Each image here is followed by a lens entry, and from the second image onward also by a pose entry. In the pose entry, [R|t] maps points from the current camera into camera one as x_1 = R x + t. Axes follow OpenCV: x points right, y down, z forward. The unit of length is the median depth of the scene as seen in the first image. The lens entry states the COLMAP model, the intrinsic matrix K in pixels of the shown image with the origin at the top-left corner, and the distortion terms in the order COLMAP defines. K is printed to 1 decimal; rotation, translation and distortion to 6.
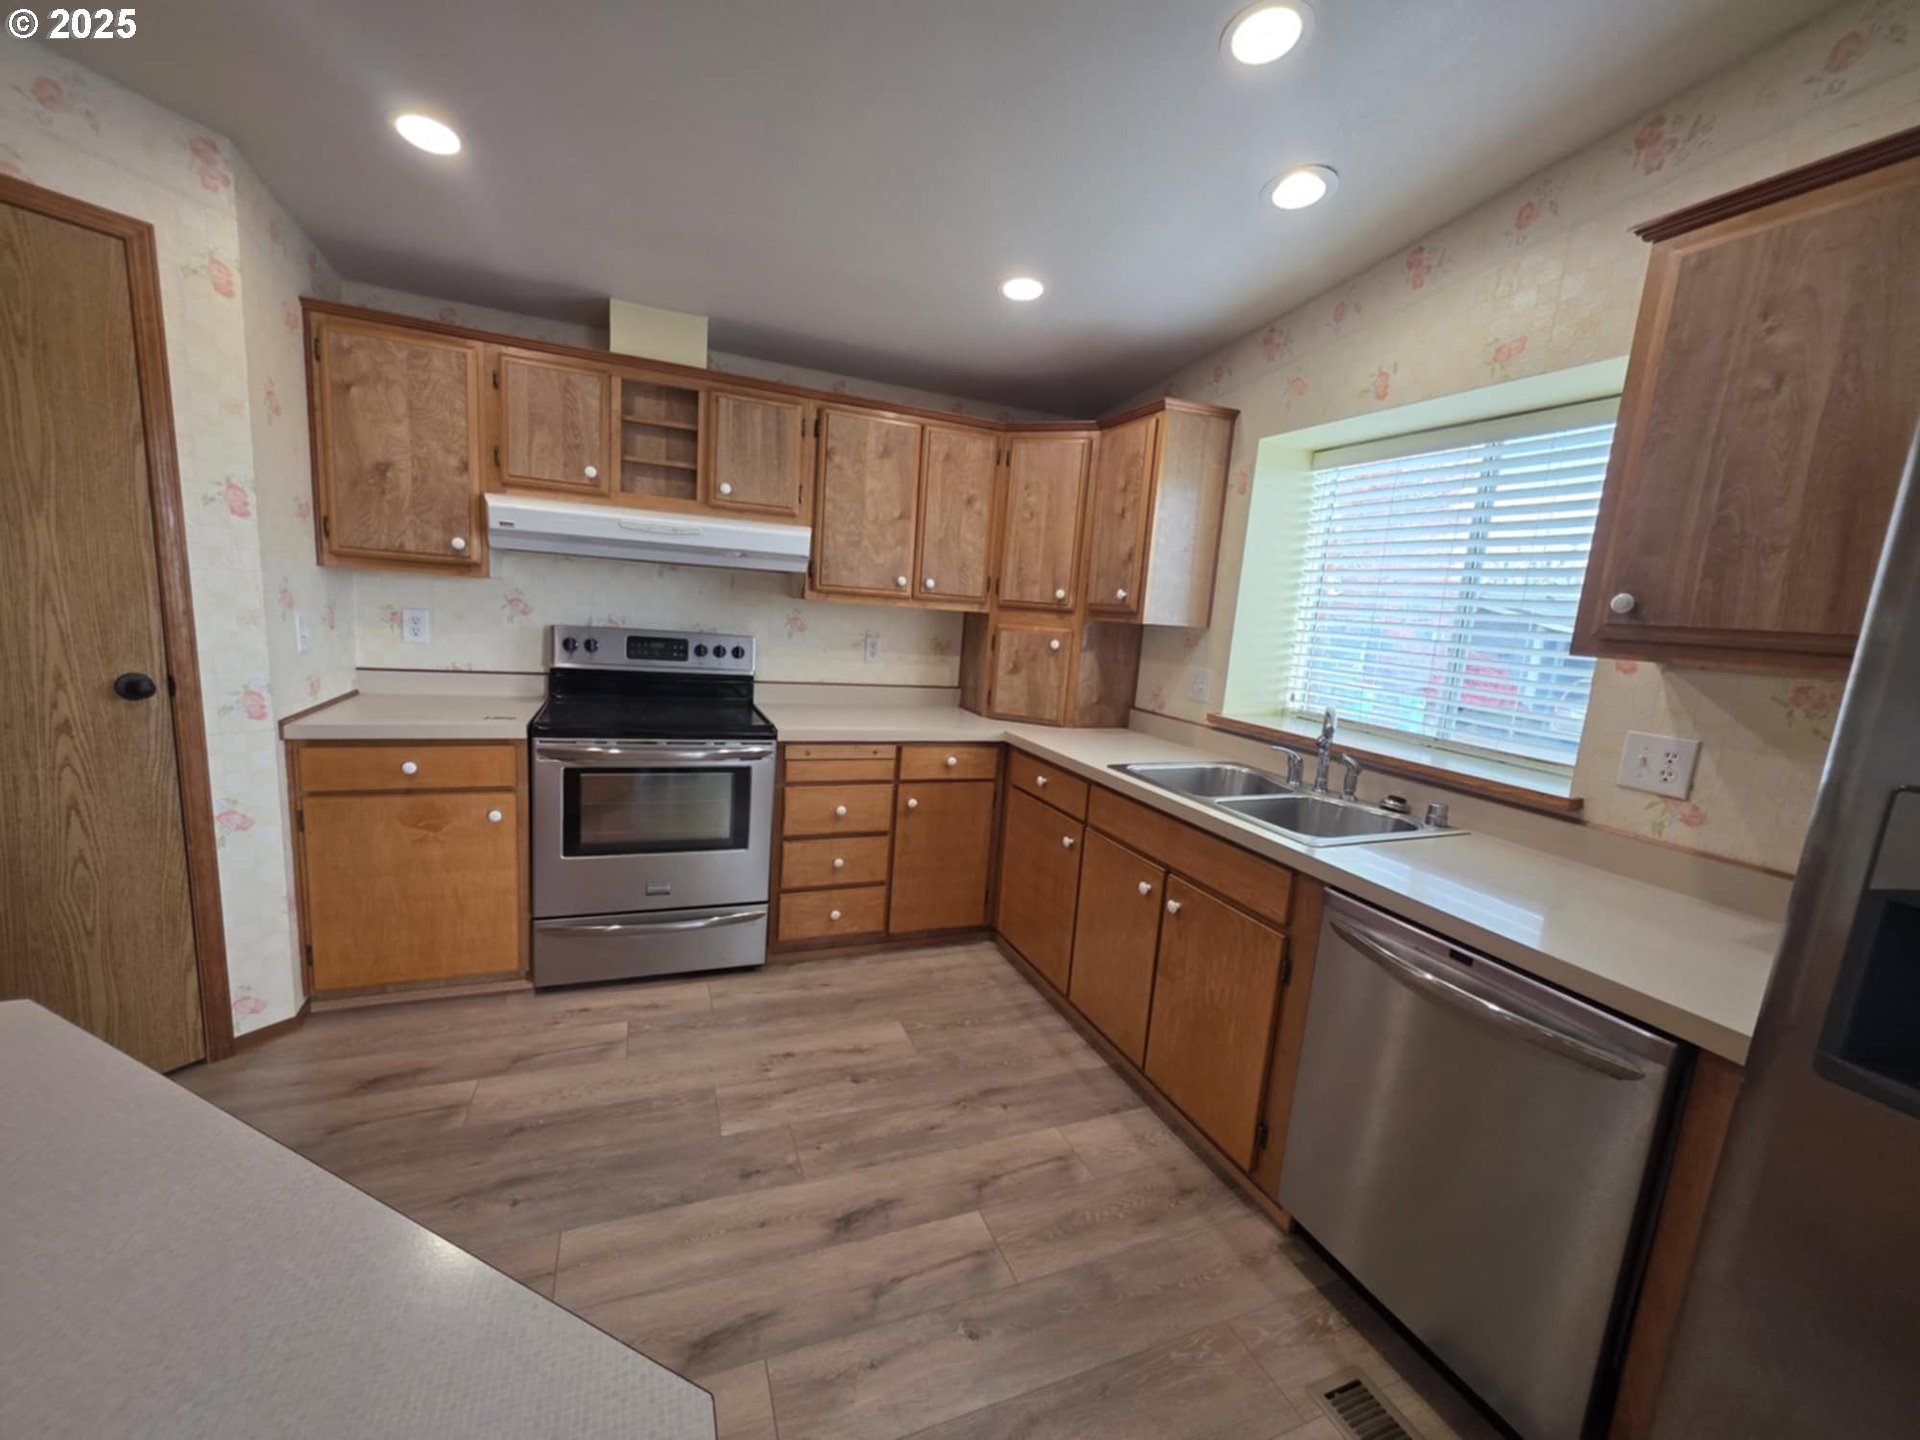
lens RADIAL K [[763.1, 0, 950.8], [0, 763.1, 730.5], [0, 0, 1]] dist [0.000388, -0.000575]
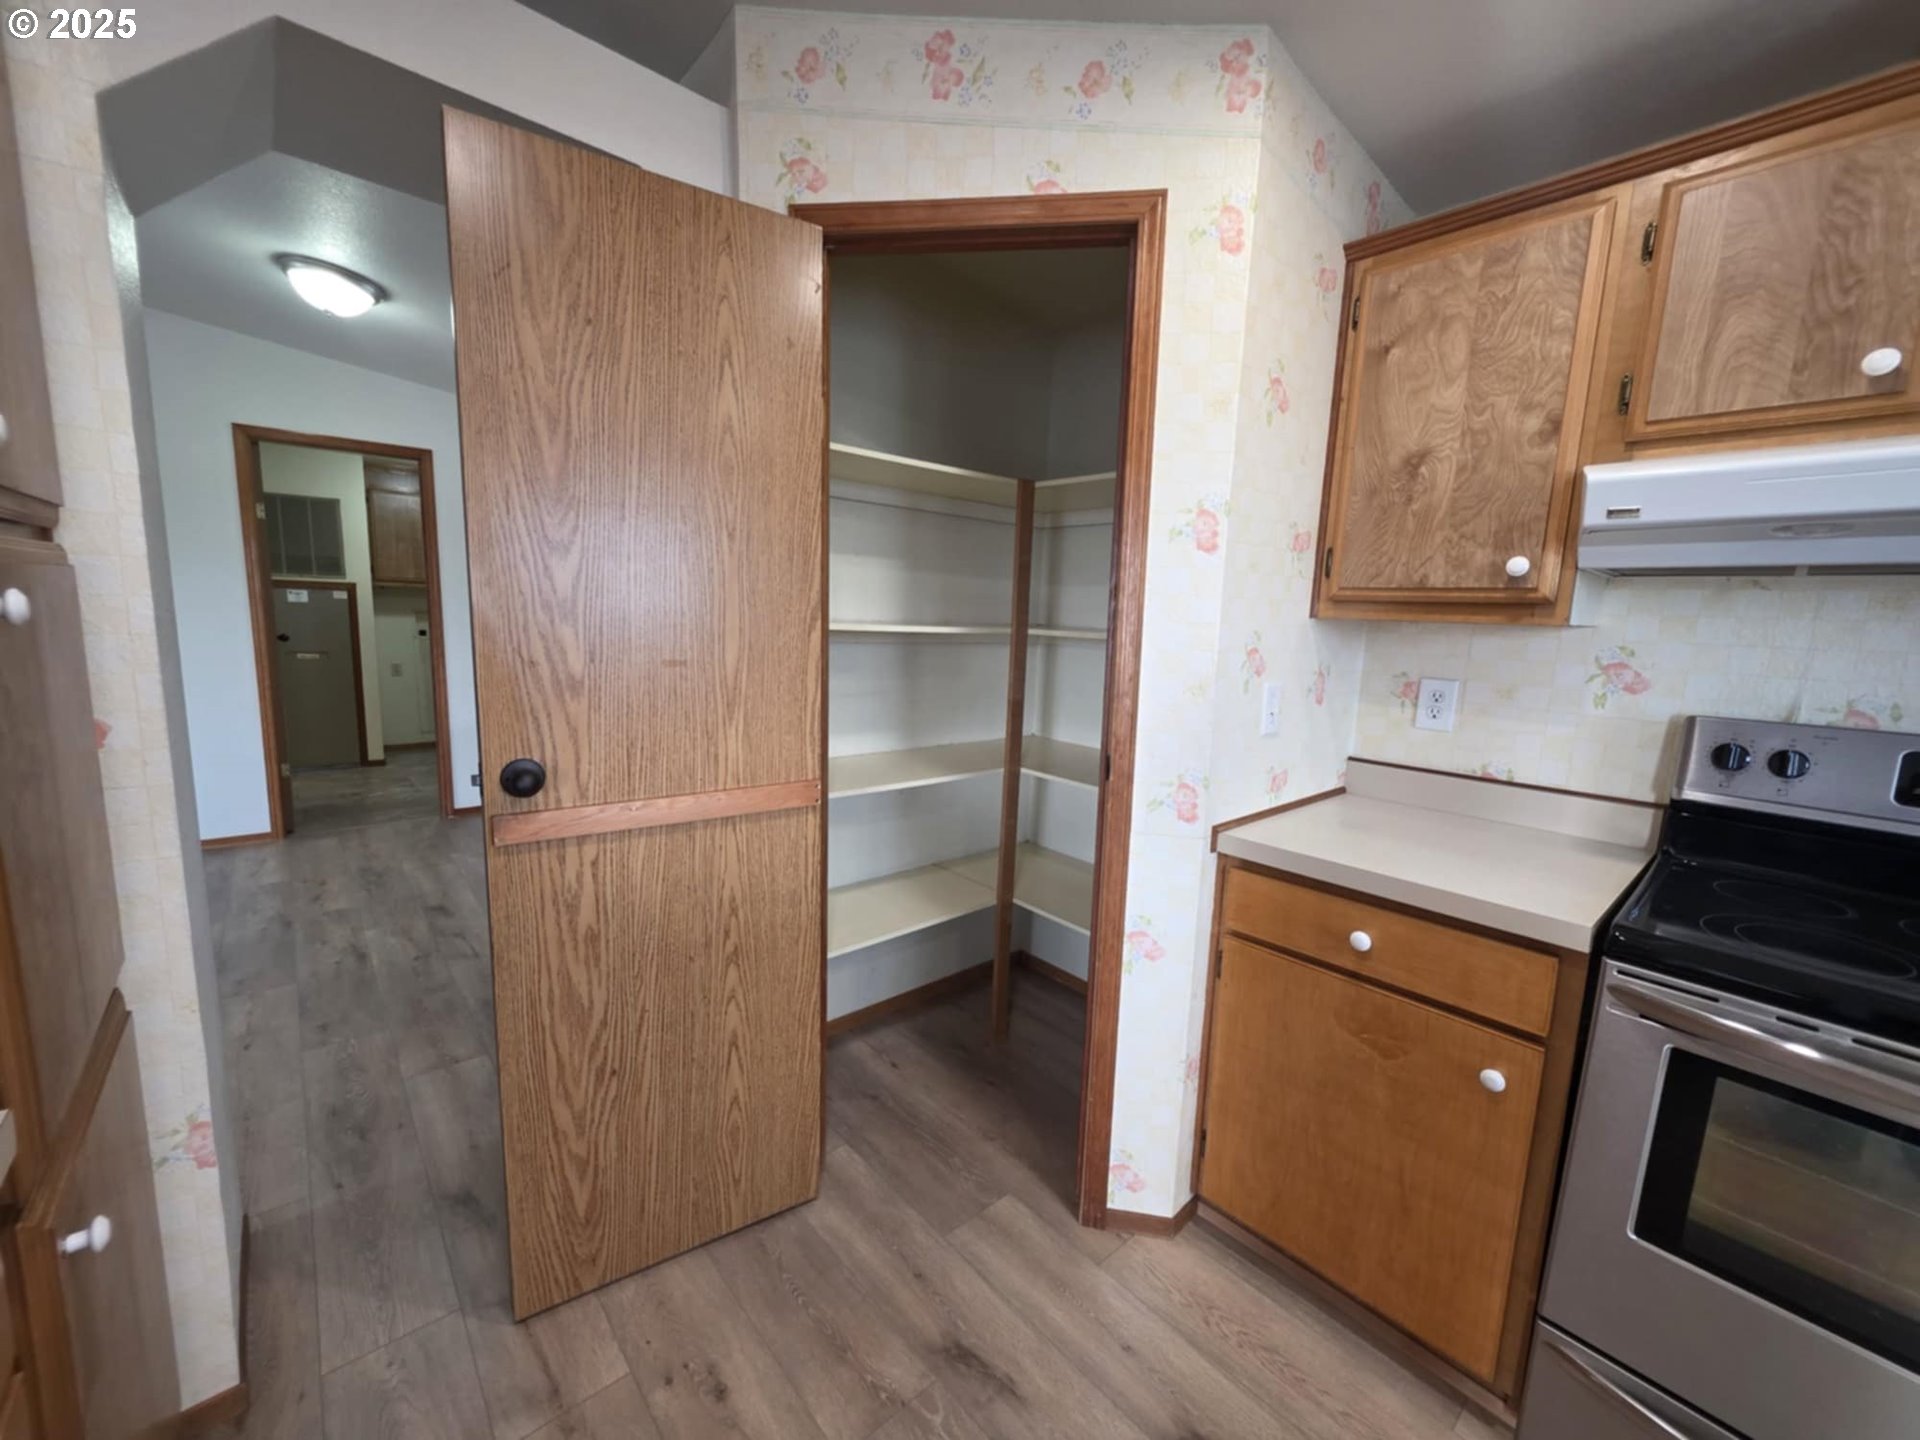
lens RADIAL K [[763.1, 0, 952.3], [0, 763.1, 723.5], [0, 0, 1]] dist [0.000388, -0.000575]
pose [[0.332120, 0.074455, -0.940294, -0.255832], [-0.165287, 0.986049, 0.019697, -0.075785], [0.928642, 0.148876, 0.339793, 0.456959]]
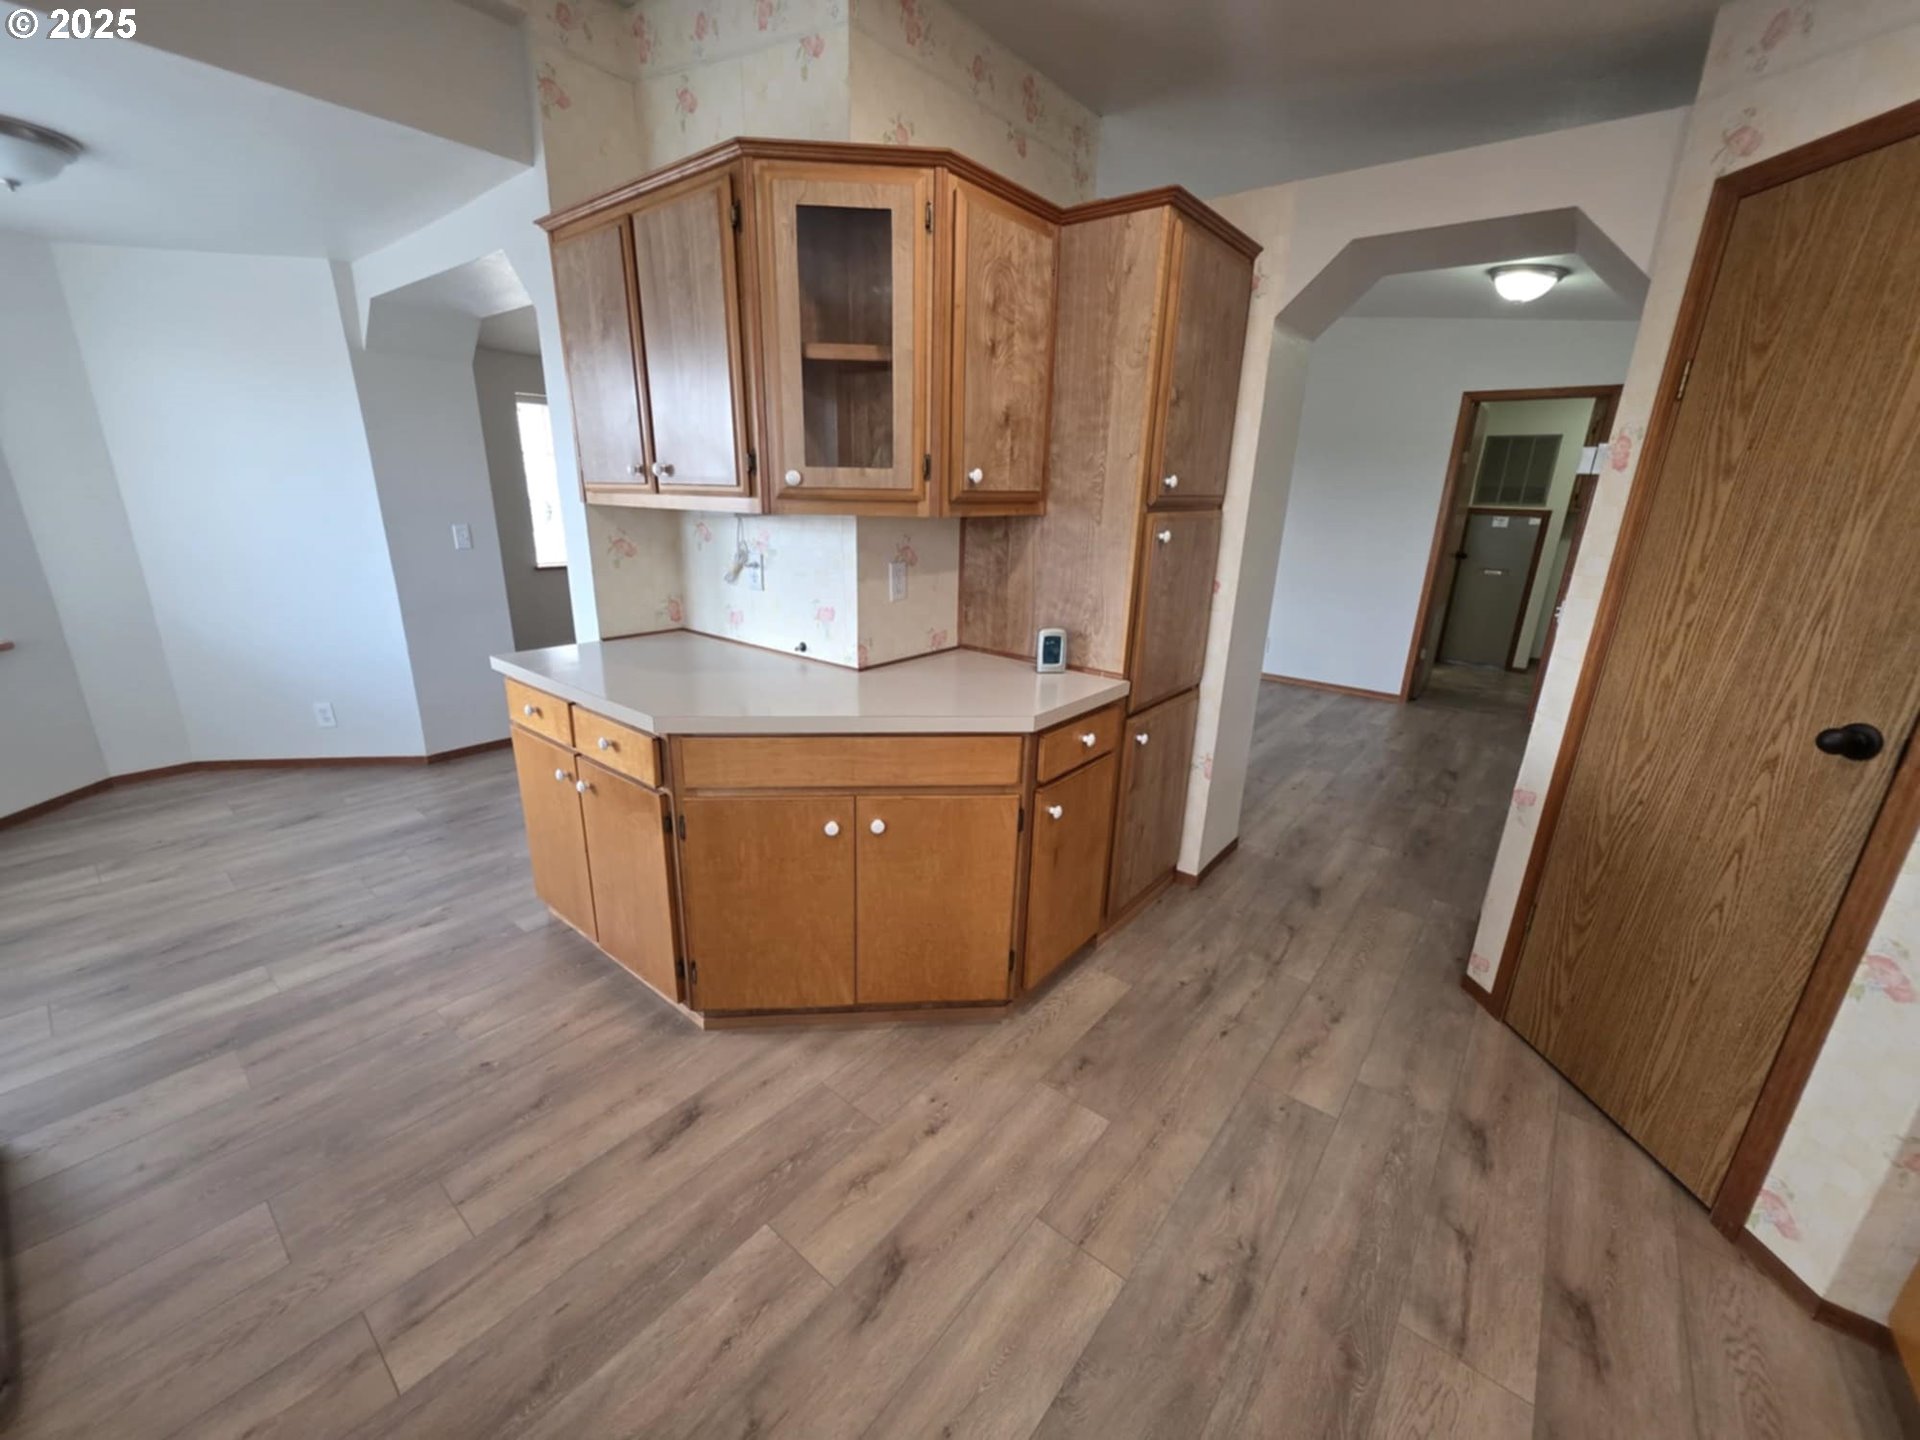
lens RADIAL K [[763.1, 0, 948.1], [0, 763.1, 728.9], [0, 0, 1]] dist [0.000388, -0.000575]
pose [[-0.872876, 0.049121, -0.485464, 0.048633], [-0.171248, 0.900794, 0.399054, -0.167474], [0.456905, 0.431459, -0.777869, 0.916305]]
